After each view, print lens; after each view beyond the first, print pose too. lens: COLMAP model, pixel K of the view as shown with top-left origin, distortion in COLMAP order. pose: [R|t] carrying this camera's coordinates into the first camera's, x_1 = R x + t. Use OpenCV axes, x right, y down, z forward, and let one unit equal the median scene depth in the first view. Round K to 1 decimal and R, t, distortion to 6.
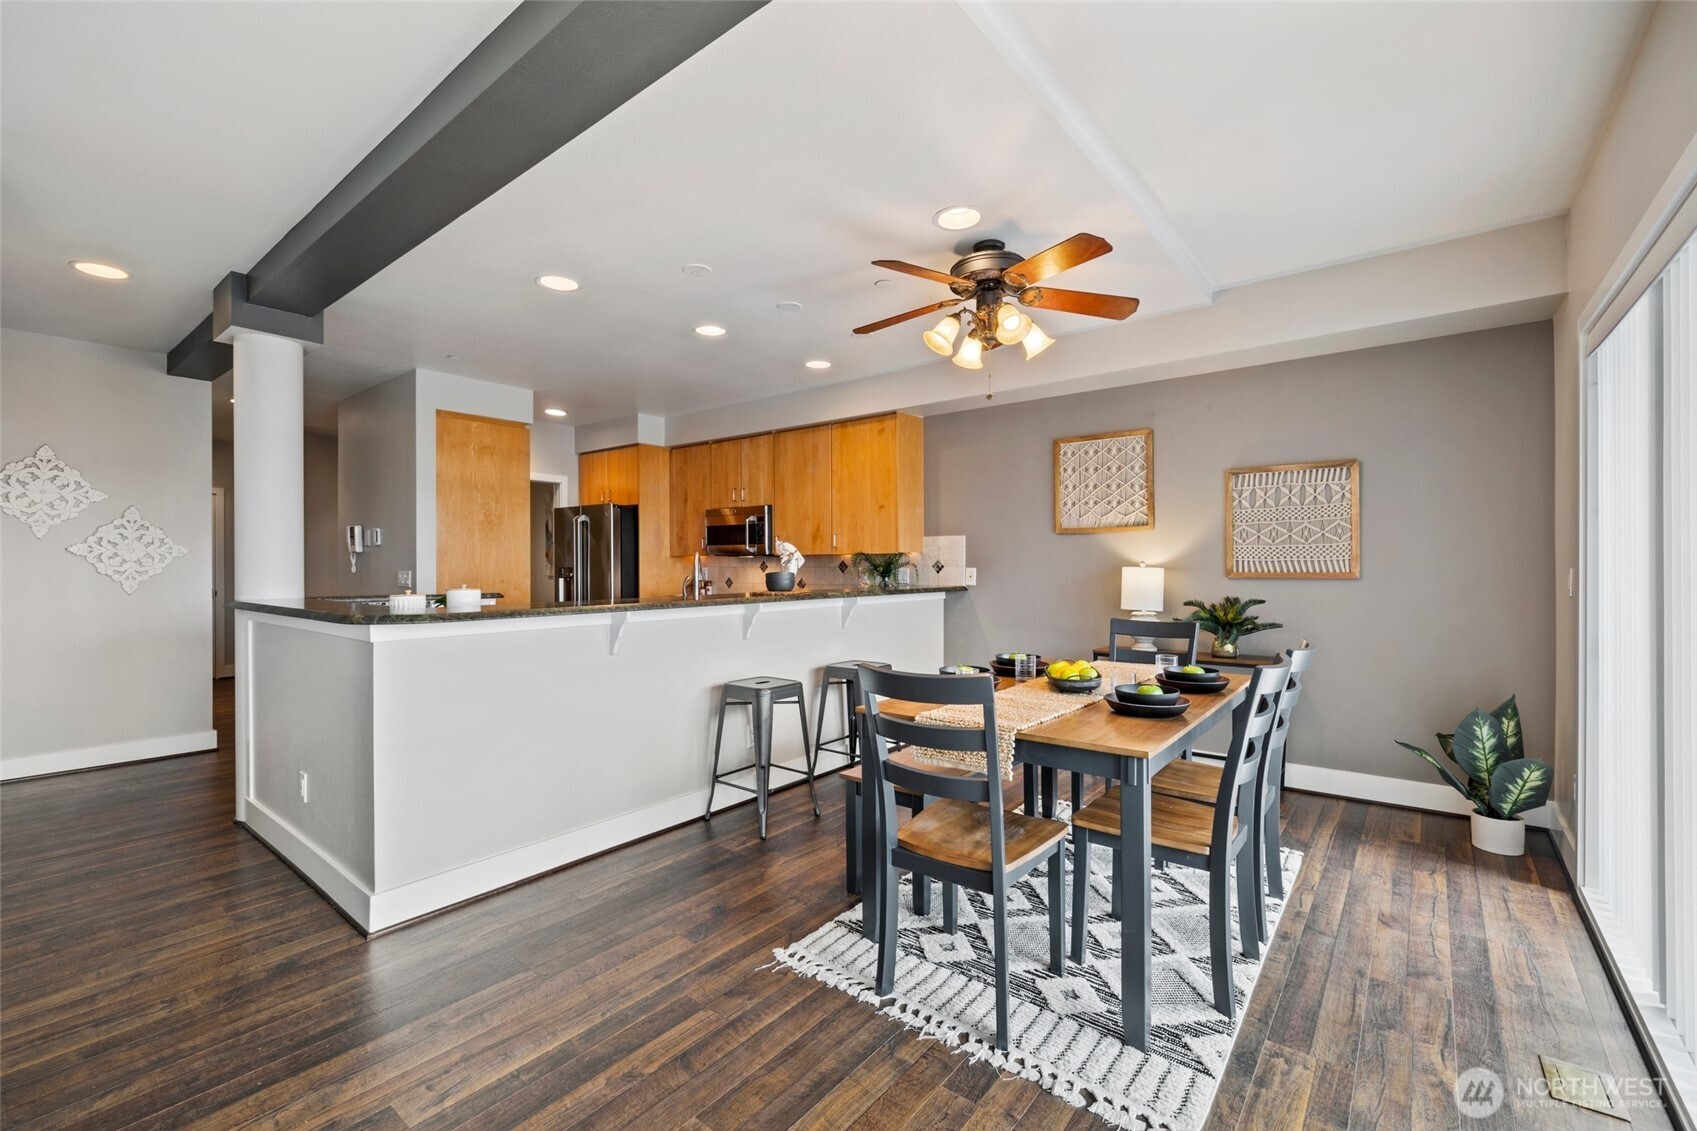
lens RADIAL K [[722.3, 0, 851.9], [0, 722.3, 561.0], [0, 0, 1]] dist [0.001532, -0.000729]
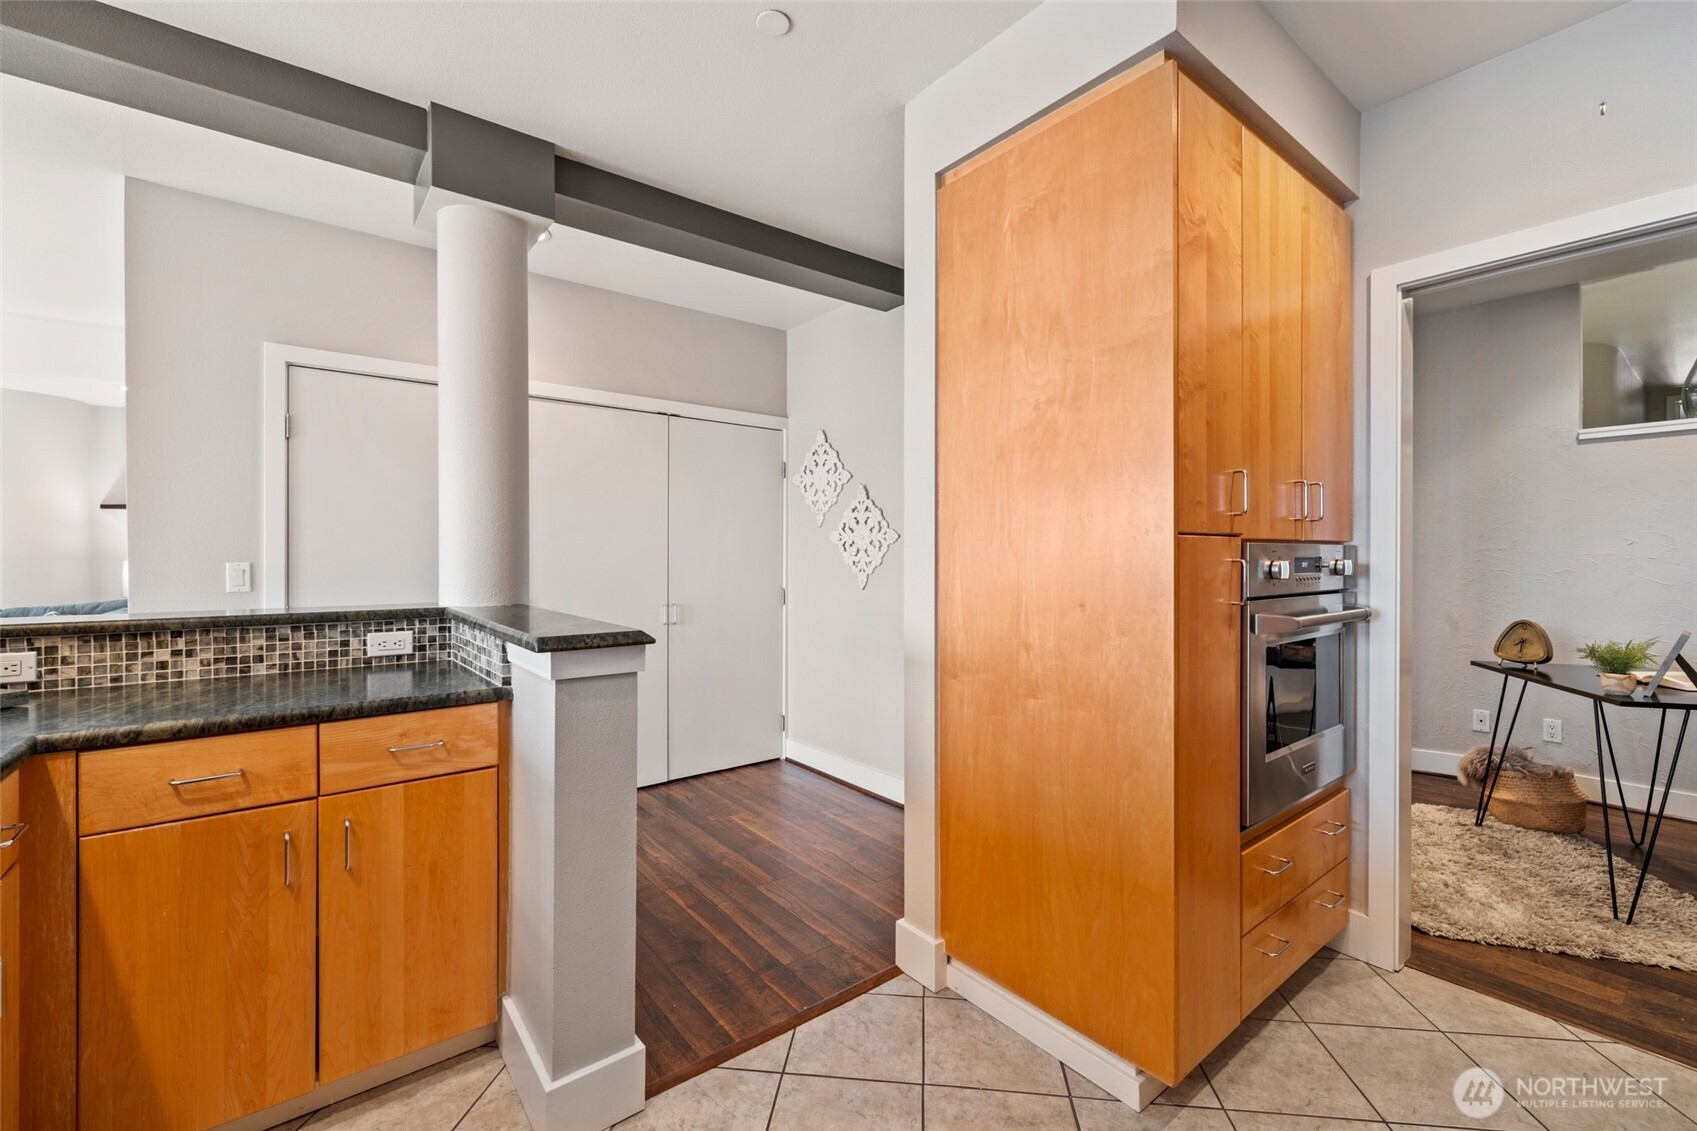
lens RADIAL K [[722.3, 0, 819.3], [0, 722.3, 564.1], [0, 0, 1]] dist [0.001532, -0.000729]
pose [[-0.220138, 0.012836, -0.975384, -0.196796], [0.007891, 0.999904, 0.011378, 0.007061], [0.975437, -0.005192, -0.220218, 1.255443]]
